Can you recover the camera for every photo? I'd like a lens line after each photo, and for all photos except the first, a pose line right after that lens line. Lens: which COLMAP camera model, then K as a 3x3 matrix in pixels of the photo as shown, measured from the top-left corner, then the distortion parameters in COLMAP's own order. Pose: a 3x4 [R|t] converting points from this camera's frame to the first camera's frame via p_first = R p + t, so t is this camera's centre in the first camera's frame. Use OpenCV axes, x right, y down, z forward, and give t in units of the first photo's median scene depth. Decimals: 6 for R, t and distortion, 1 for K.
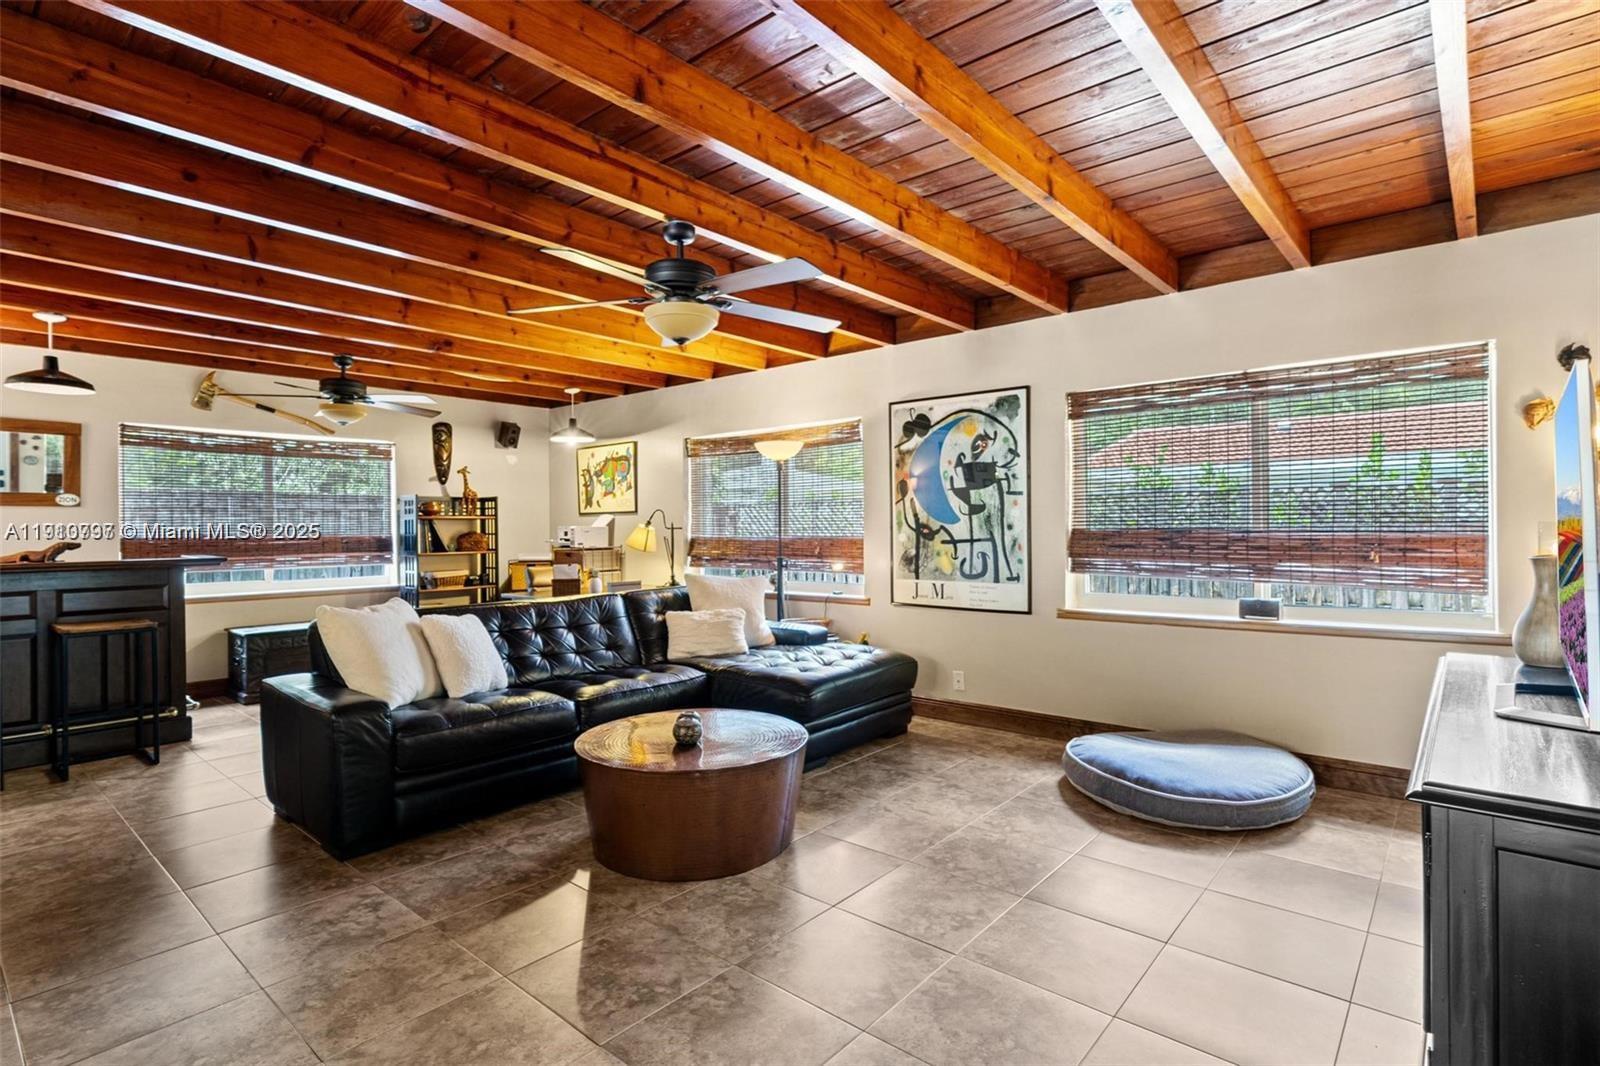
lens RADIAL K [[802.5, 0, 802.6], [0, 802.5, 527.7], [0, 0, 1]] dist [-0.003597, 0.000797]
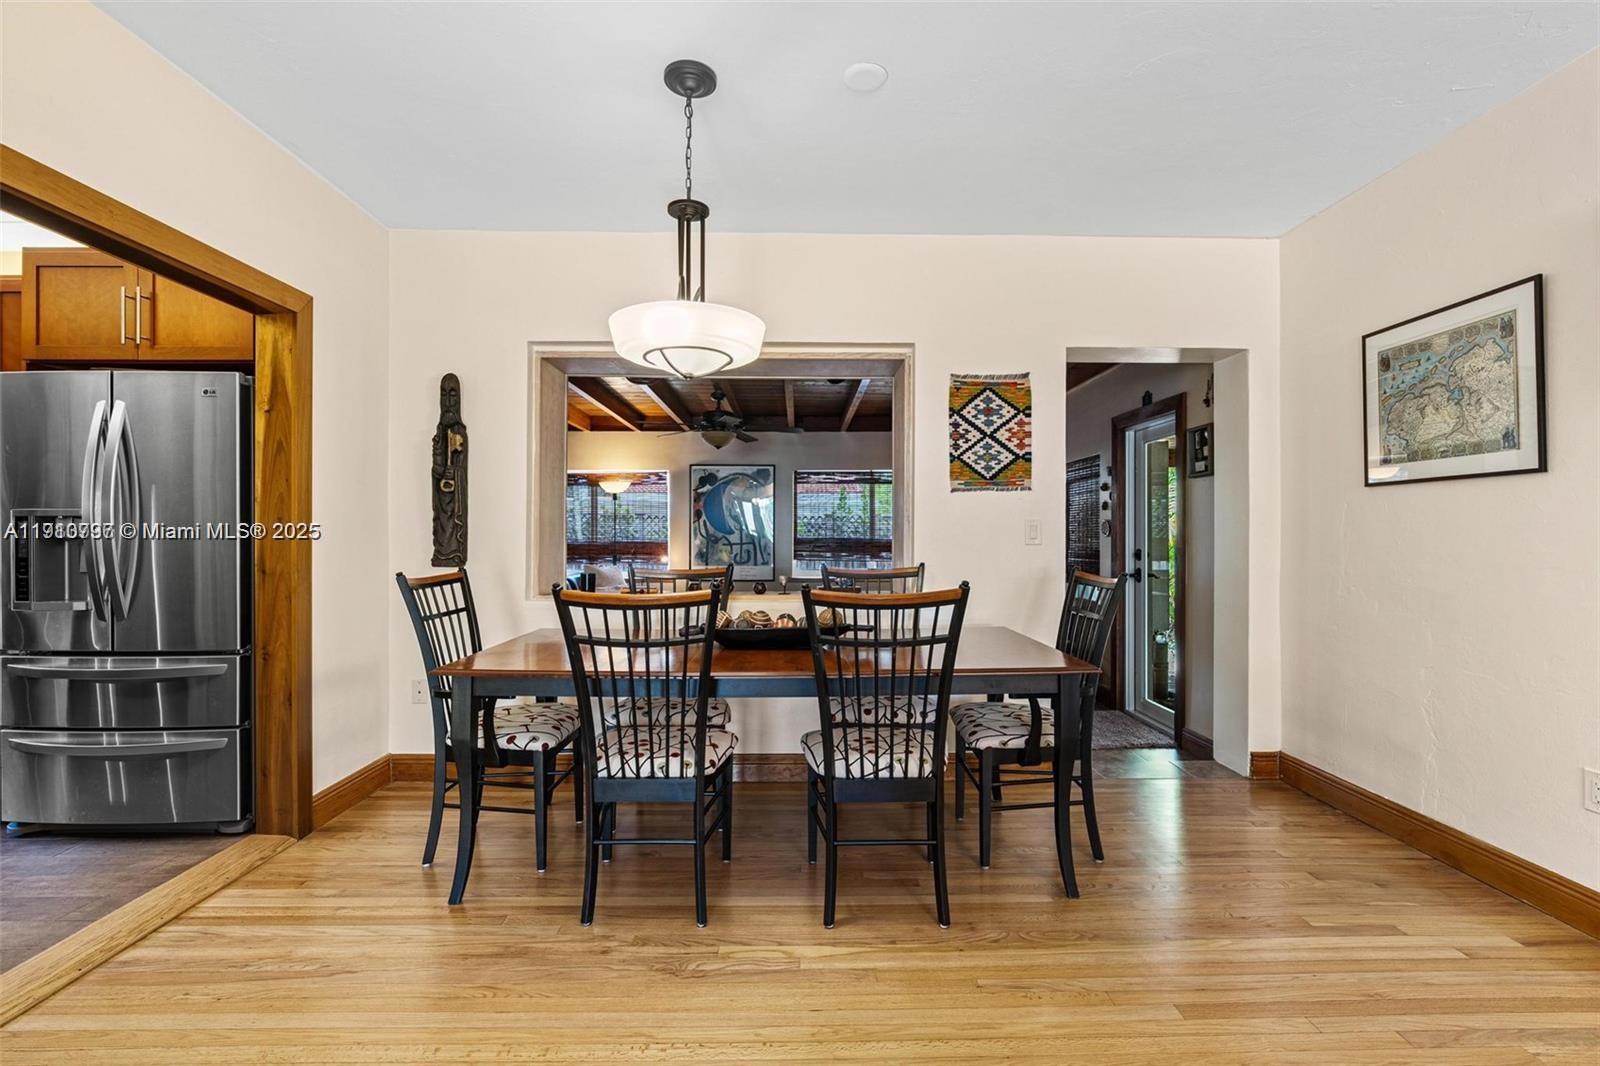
lens RADIAL K [[746.0, 0, 802.6], [0, 746.0, 533.4], [0, 0, 1]] dist [-0.009619, 0.002679]
pose [[0.754635, 0.013884, 0.655998, -0.590294], [-0.006969, 0.999889, -0.013145, 0.009758], [-0.656108, 0.005348, 0.754648, -0.289716]]
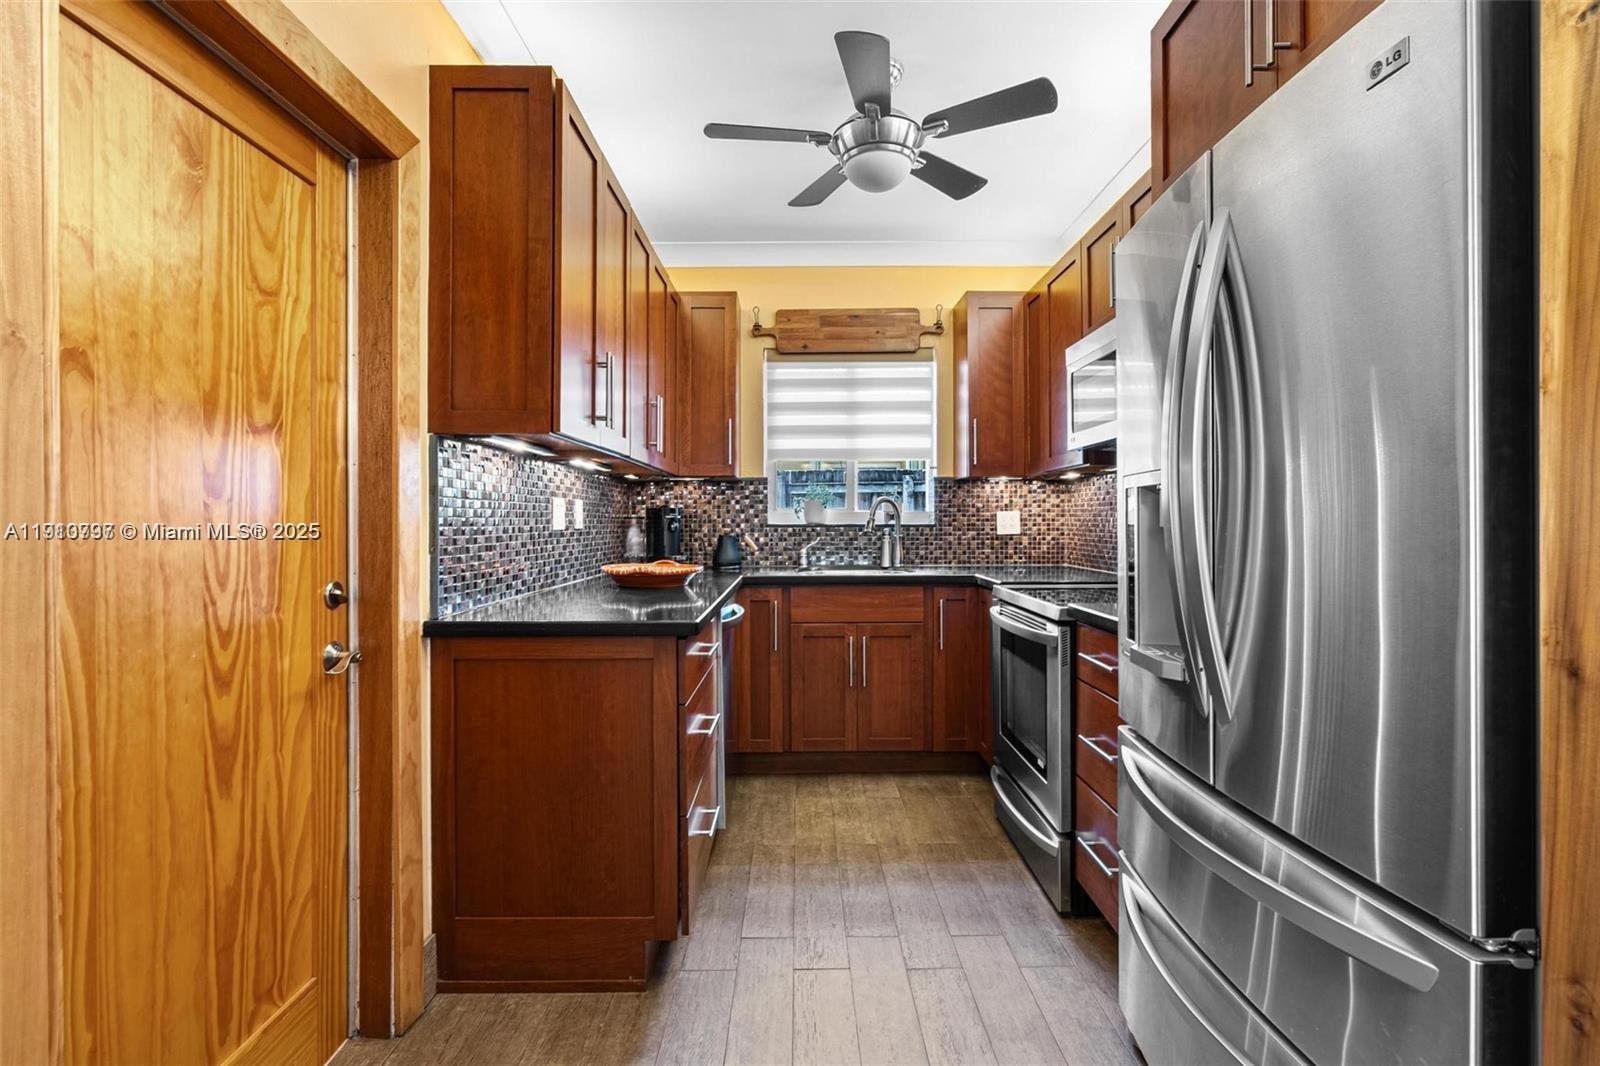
lens RADIAL K [[746.0, 0, 794.5], [0, 746.0, 524.9], [0, 0, 1]] dist [-0.009619, 0.002679]
pose [[0.631859, 0.013641, -0.774963, -0.531730], [-0.007617, 0.999906, 0.011391, 0.007275], [0.775046, -0.001295, 0.631904, 0.089956]]
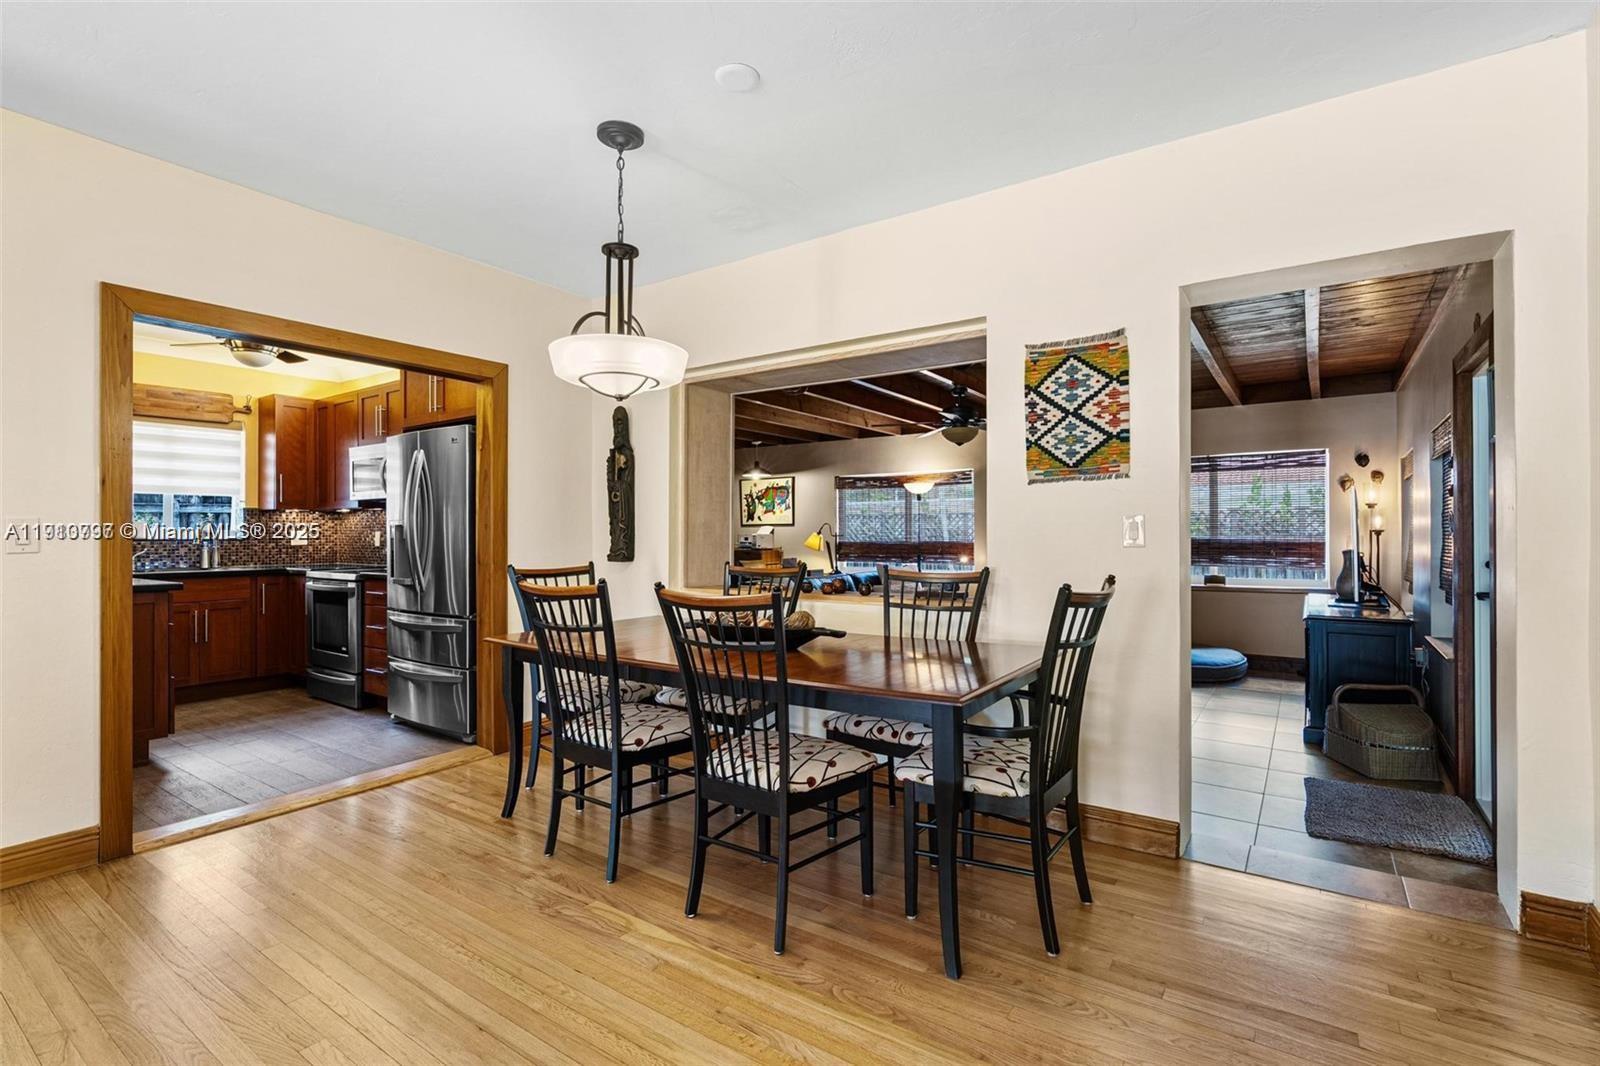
lens RADIAL K [[746.0, 0, 804.4], [0, 746.0, 531.4], [0, 0, 1]] dist [-0.009619, 0.002679]
pose [[0.996125, 0.009061, 0.087485, -0.327524], [-0.008285, 0.999923, -0.009233, 0.006293], [-0.087562, 0.008472, 0.996123, -0.398654]]
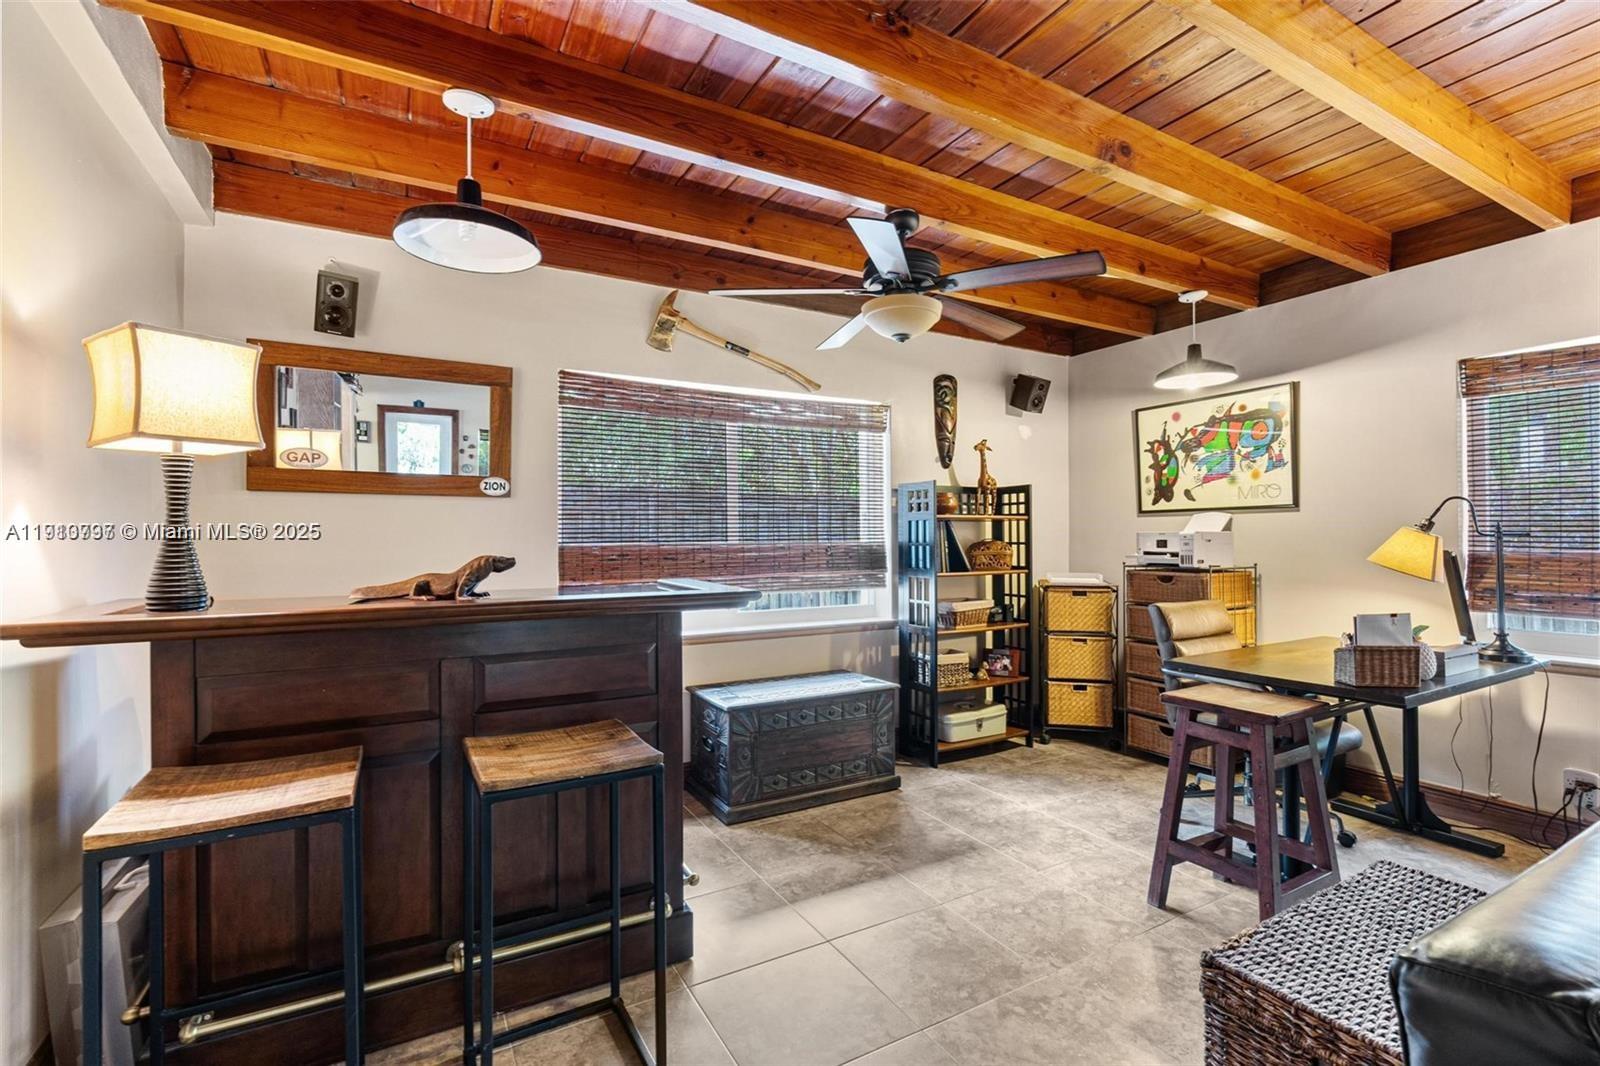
lens RADIAL K [[746.0, 0, 802.1], [0, 746.0, 531.7], [0, 0, 1]] dist [-0.009619, 0.002679]
pose [[0.938576, 0.001828, -0.345067, -0.376788], [-0.004207, 0.999972, -0.006146, 0.003152], [0.345046, 0.007220, 0.938558, 0.411631]]
